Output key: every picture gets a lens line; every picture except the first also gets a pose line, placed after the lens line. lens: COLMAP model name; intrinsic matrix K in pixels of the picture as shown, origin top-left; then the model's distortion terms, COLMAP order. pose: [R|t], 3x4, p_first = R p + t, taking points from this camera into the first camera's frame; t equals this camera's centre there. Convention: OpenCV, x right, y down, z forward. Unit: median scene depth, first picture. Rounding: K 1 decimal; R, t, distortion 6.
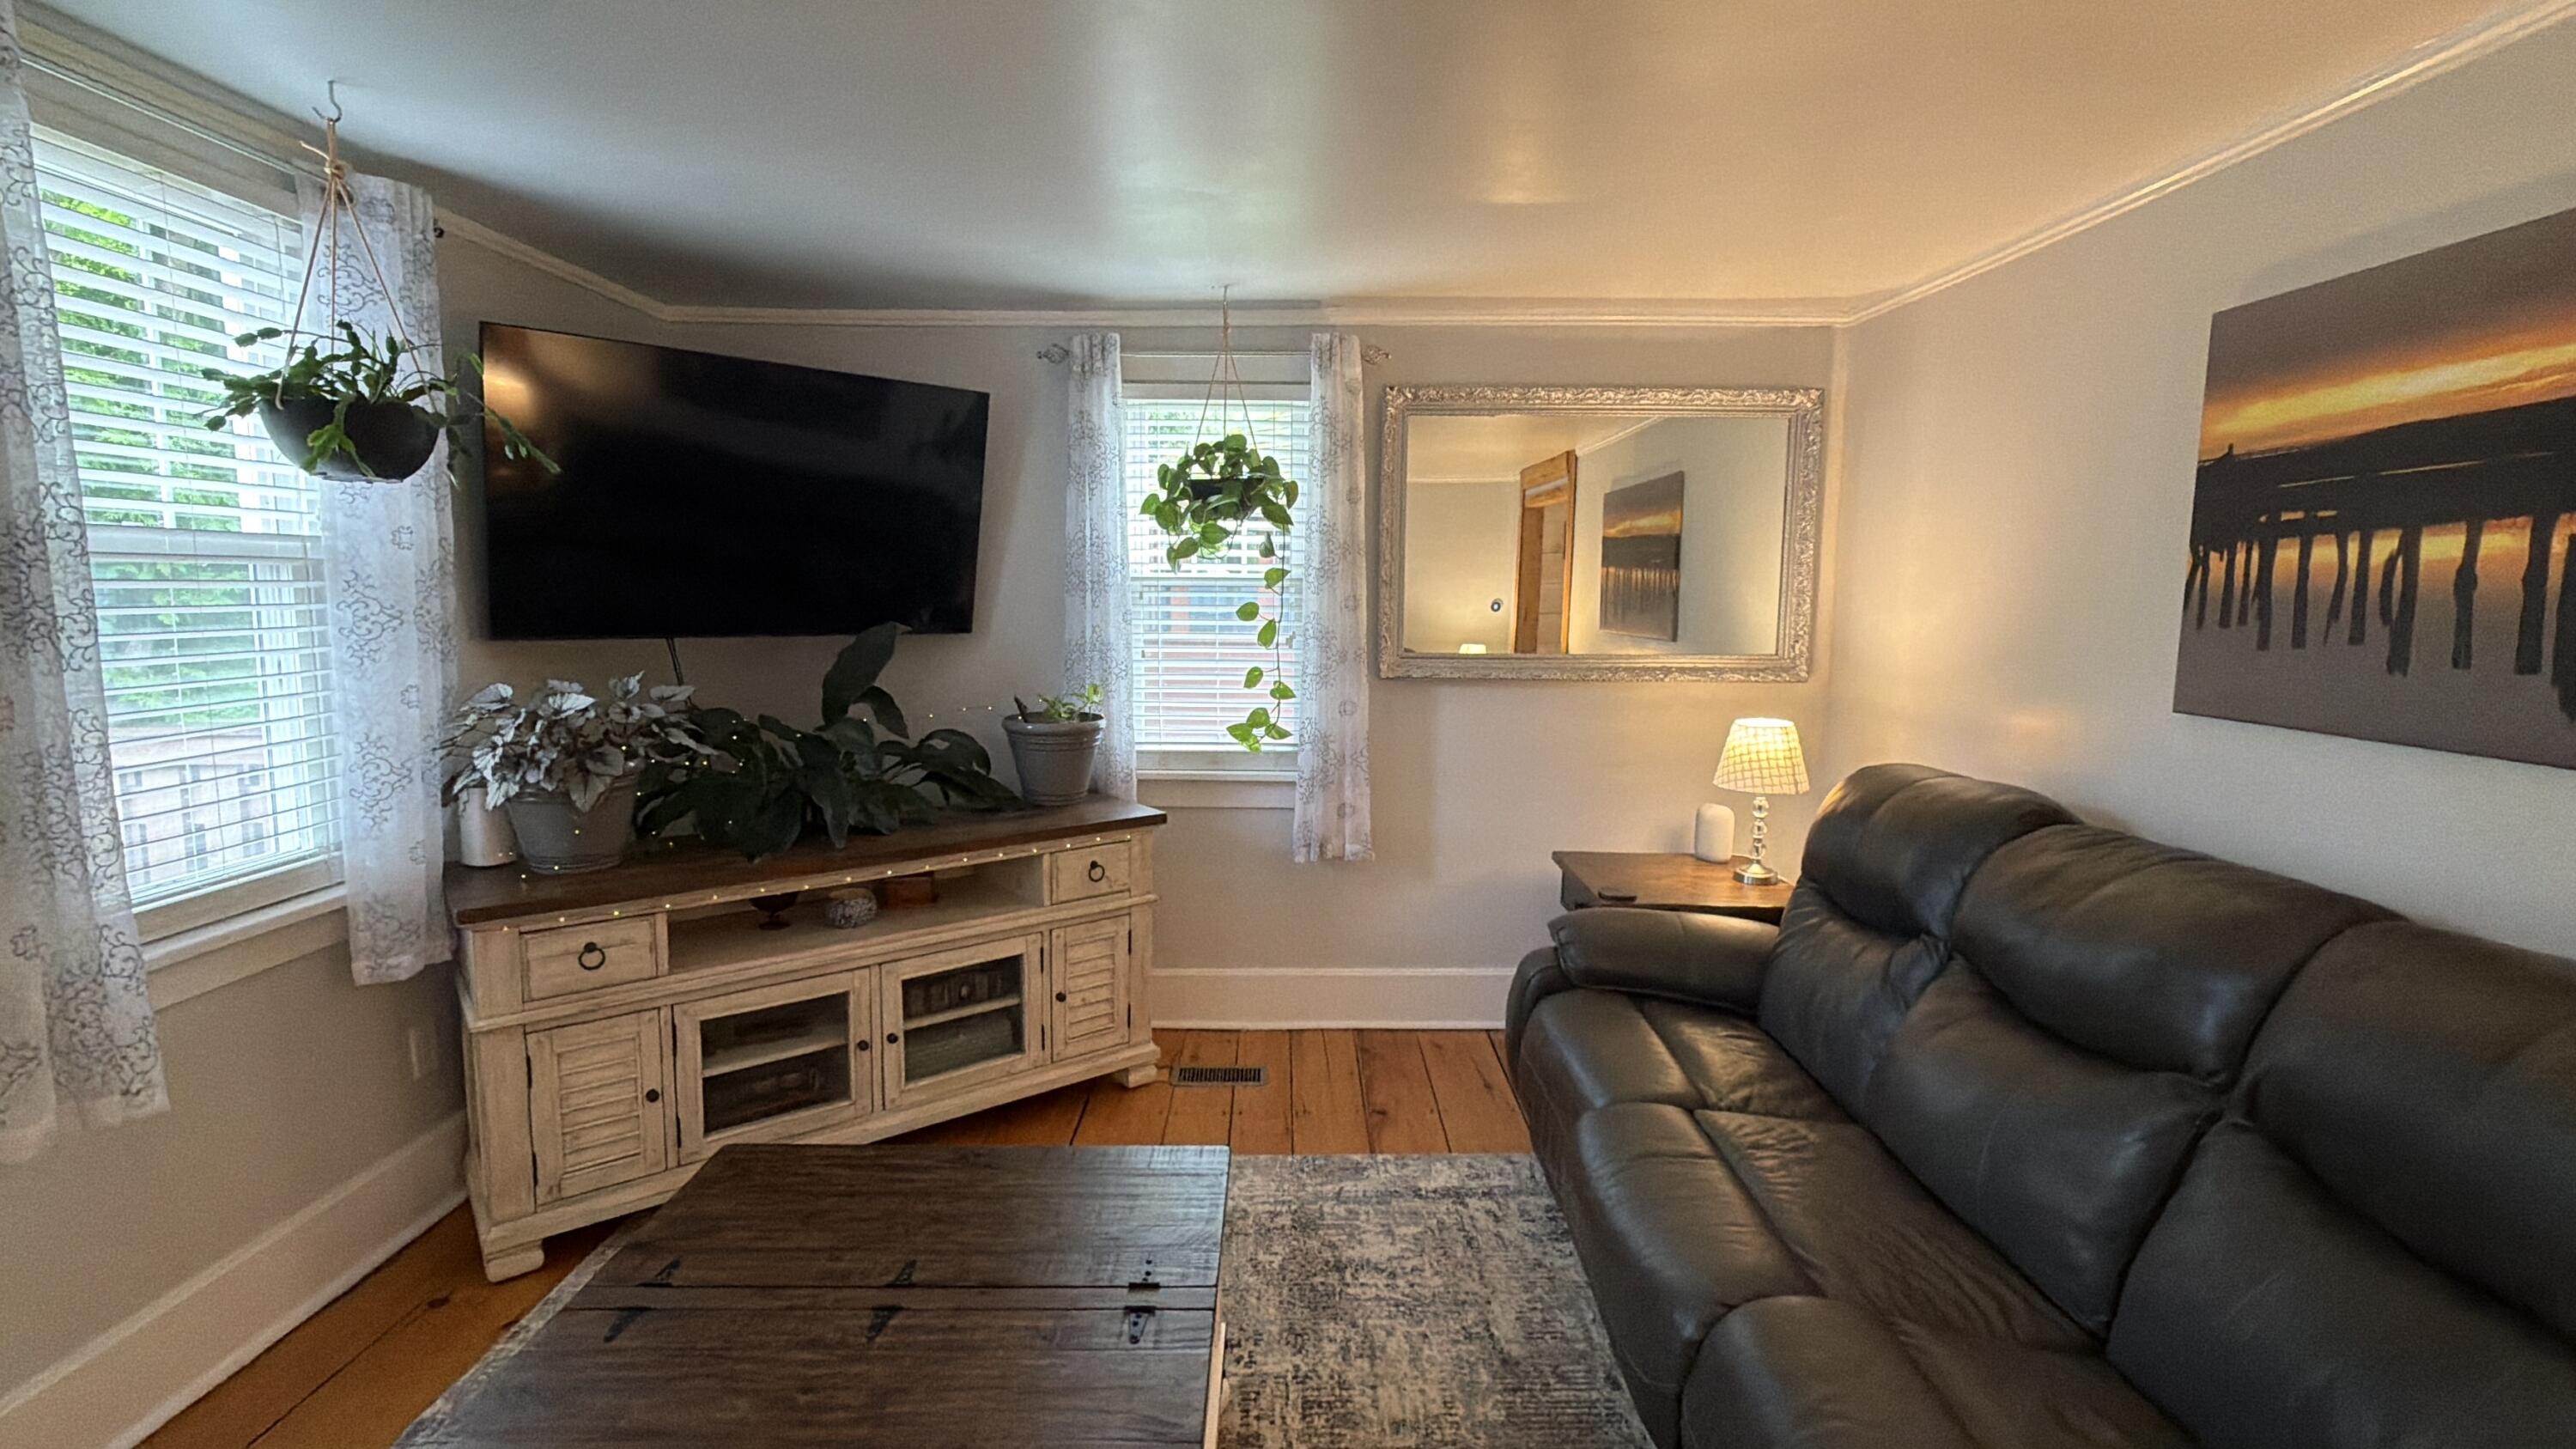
lens RADIAL K [[1174.7, 0, 1290.9], [0, 1174.7, 724.6], [0, 0, 1]] dist [0.000505, -0.001361]
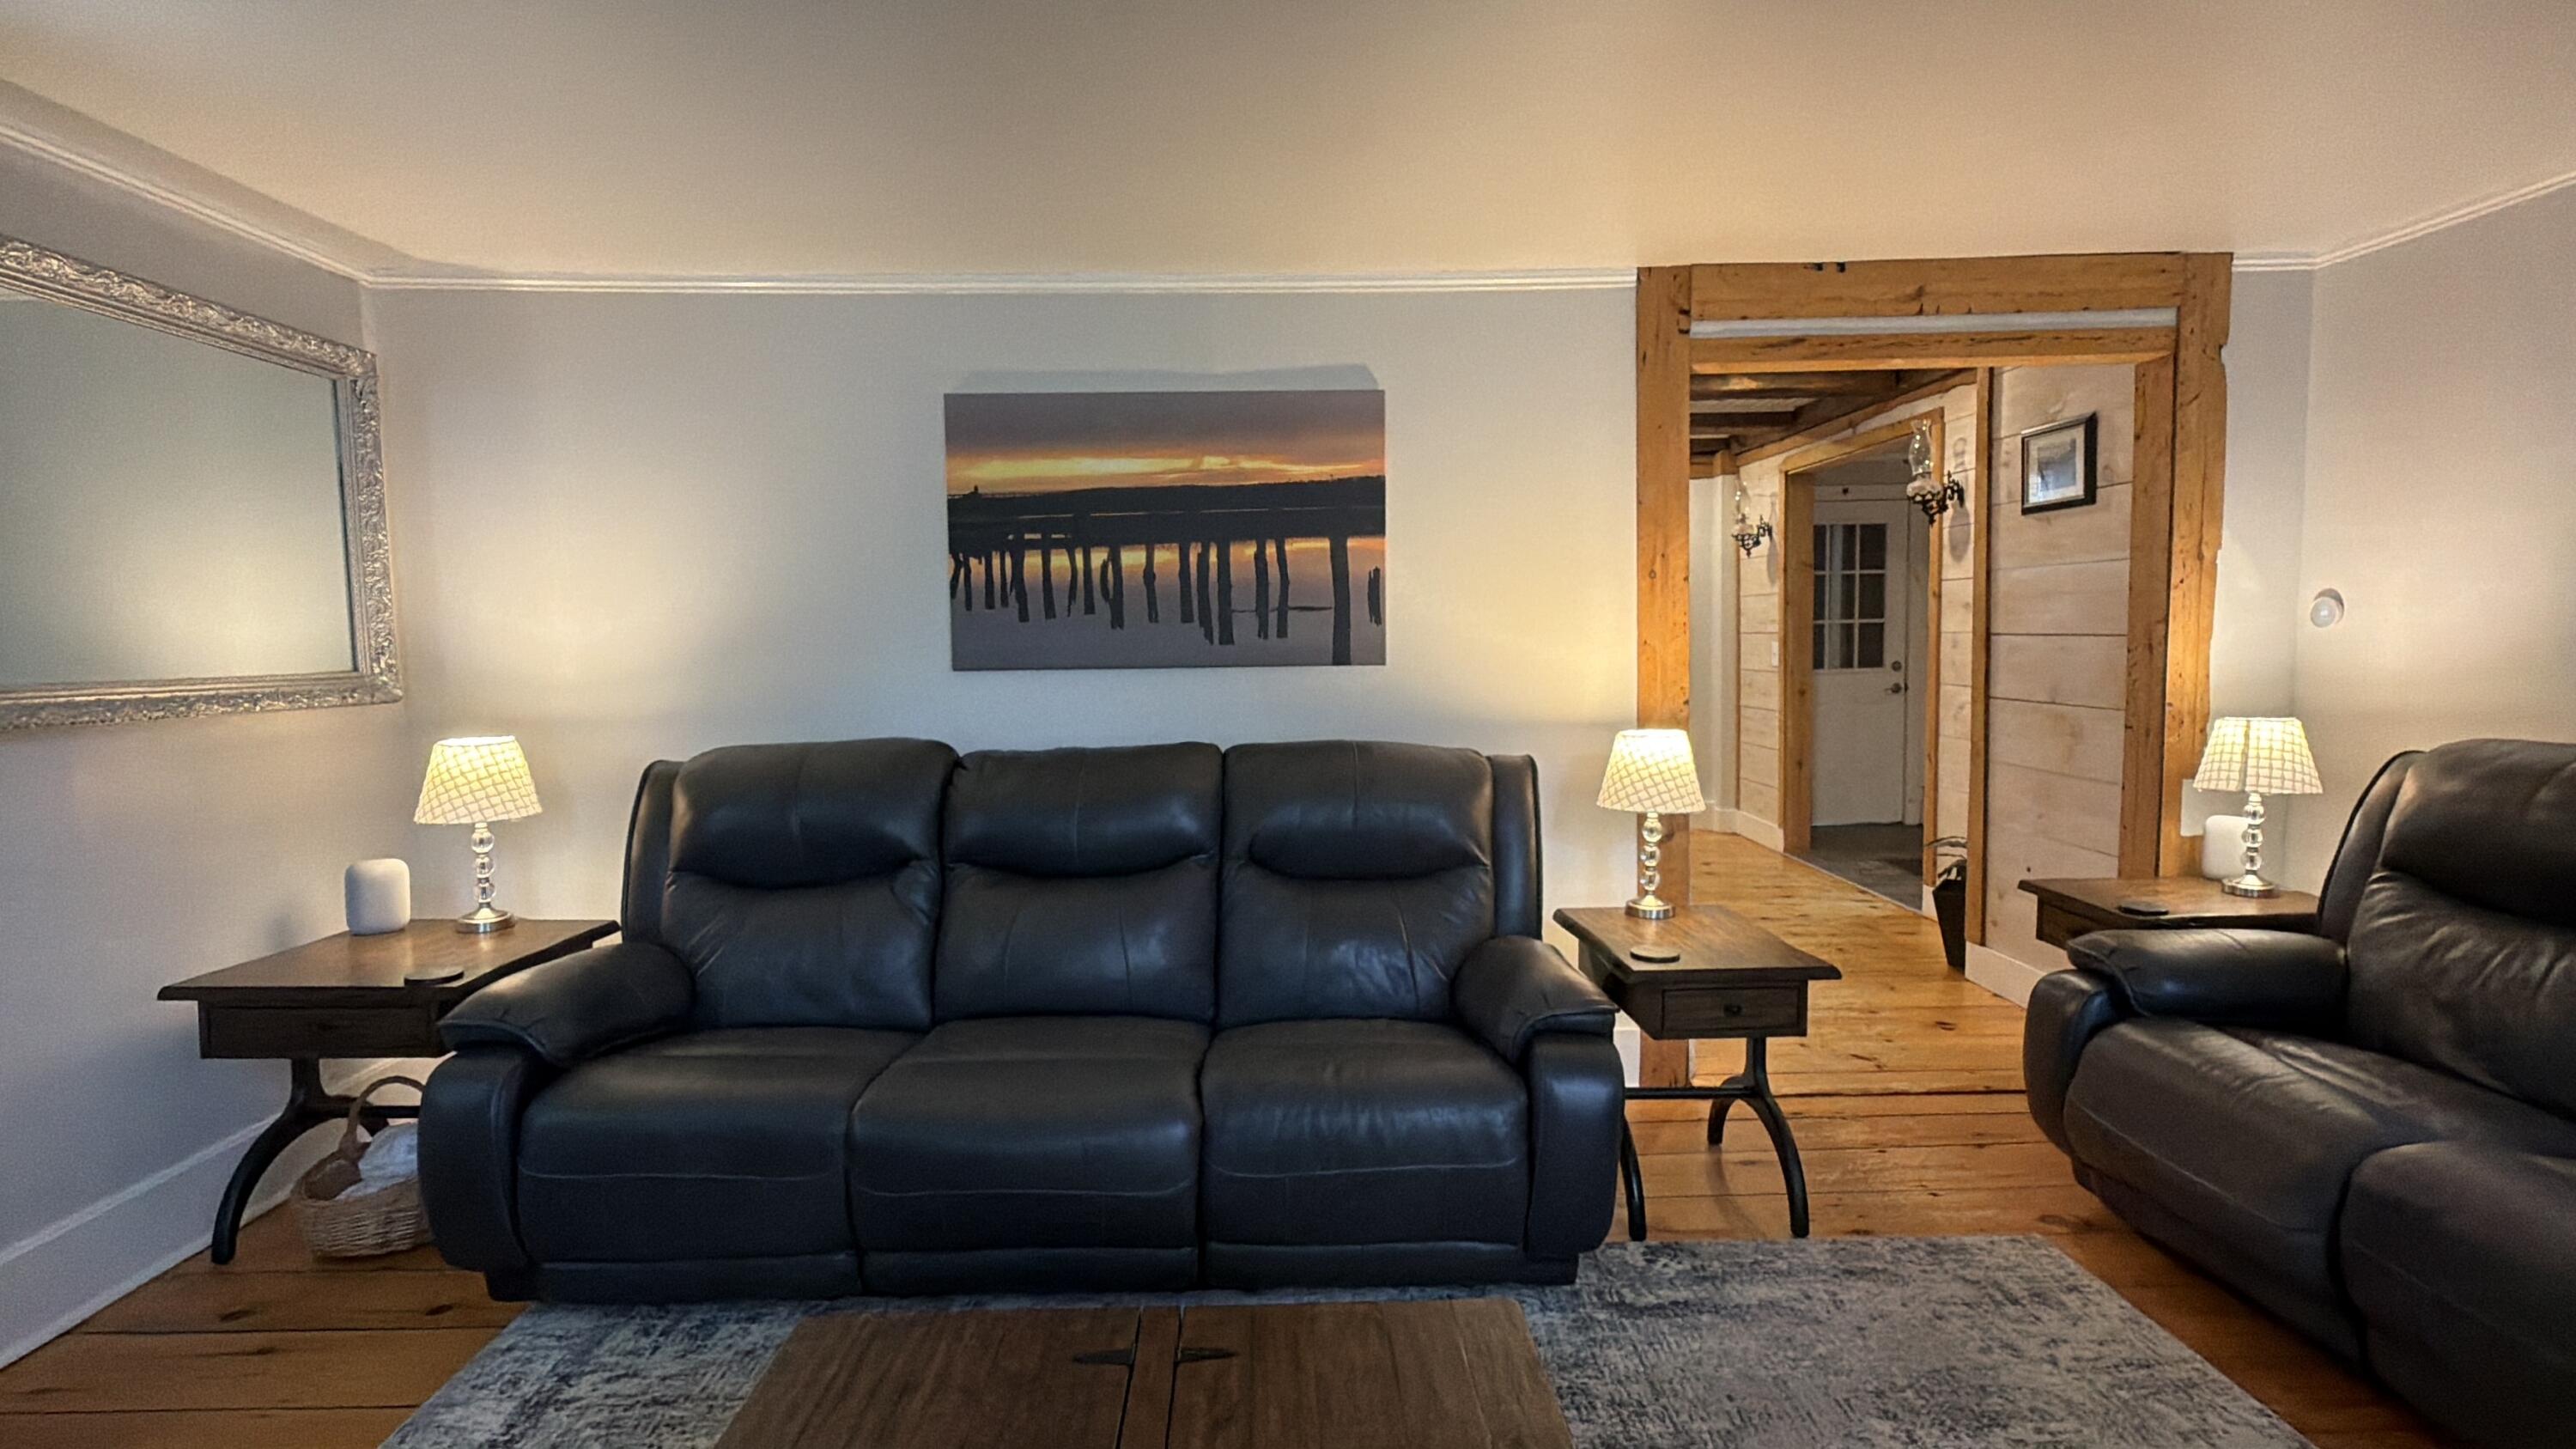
lens RADIAL K [[1174.7, 0, 1290.9], [0, 1174.7, 724.6], [0, 0, 1]] dist [0.000505, -0.001361]
pose [[-0.023034, -0.077562, 0.996721, -0.753895], [0.131091, 0.988143, 0.079924, -0.006567], [-0.991103, 0.132502, -0.012594, 0.695382]]
